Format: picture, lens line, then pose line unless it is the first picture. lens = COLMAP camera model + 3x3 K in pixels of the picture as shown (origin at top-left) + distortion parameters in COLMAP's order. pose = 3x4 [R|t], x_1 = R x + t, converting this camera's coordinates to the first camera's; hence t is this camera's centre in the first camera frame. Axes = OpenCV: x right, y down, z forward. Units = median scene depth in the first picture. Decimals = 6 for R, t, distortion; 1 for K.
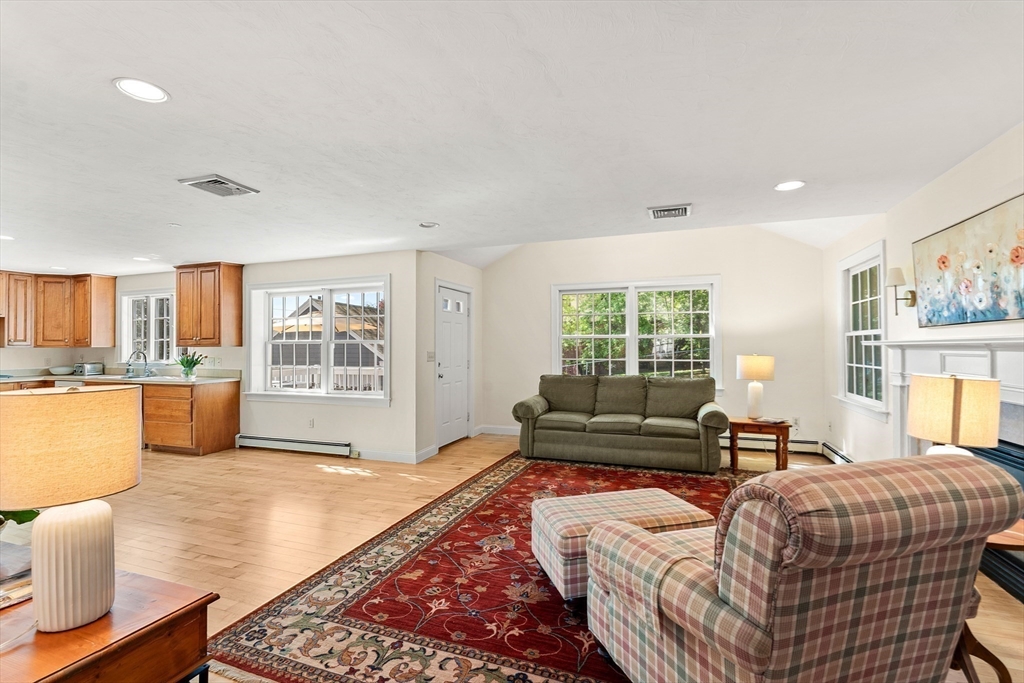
lens RADIAL K [[451.8, 0, 512.0], [0, 451.8, 341.5], [0, 0, 1]] dist [-0.002764, -0.000538]
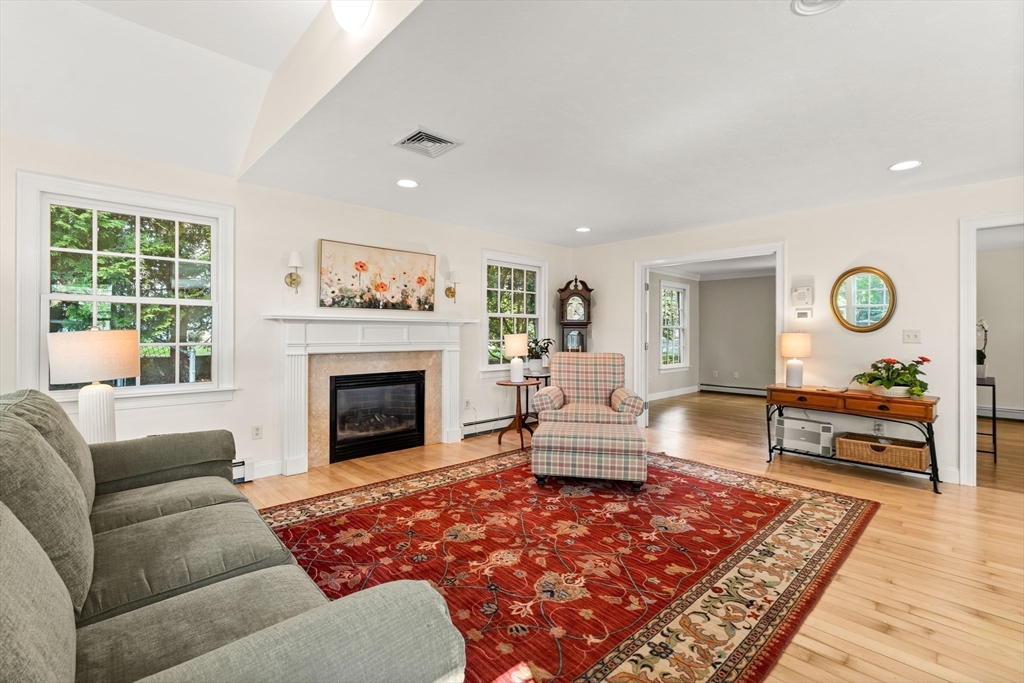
lens RADIAL K [[456.5, 0, 516.0], [0, 456.5, 332.2], [0, 0, 1]] dist [-0.001516, 0.000170]
pose [[-0.902478, 0.002623, 0.430728, -0.165041], [-0.004759, 0.999860, -0.016060, 0.066776], [-0.430710, -0.016543, -0.902339, 2.146233]]
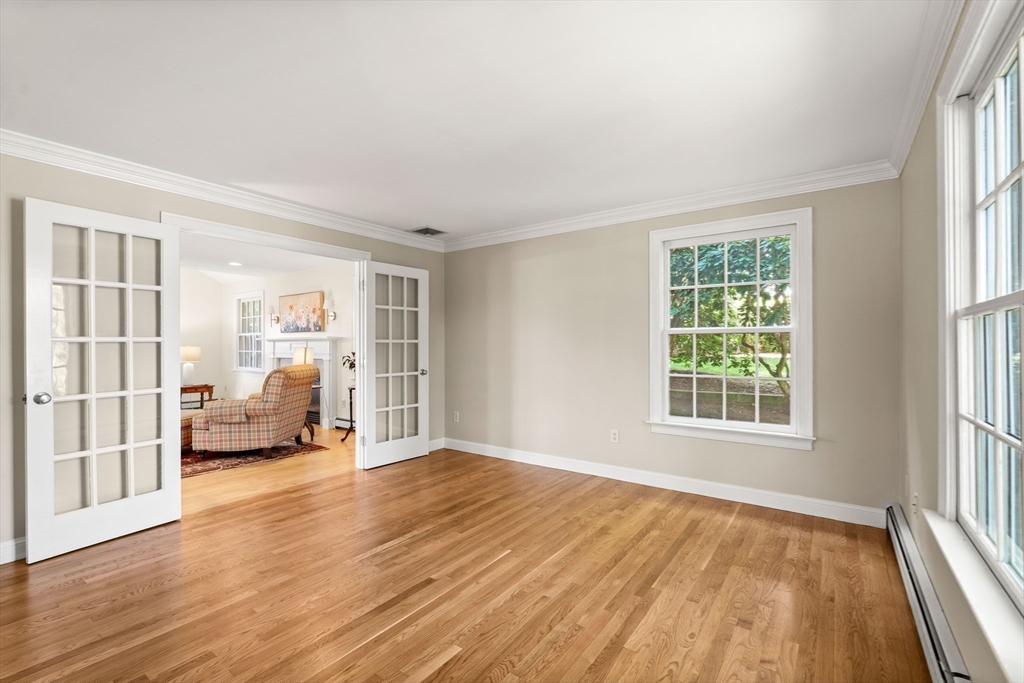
lens RADIAL K [[451.8, 0, 512.0], [0, 451.8, 341.5], [0, 0, 1]] dist [-0.002764, -0.000538]
pose [[0.264967, 0.016949, 0.964109, -1.190483], [-0.013884, 0.999809, -0.013761, 0.035309], [-0.964158, -0.009740, 0.265151, -0.900132]]
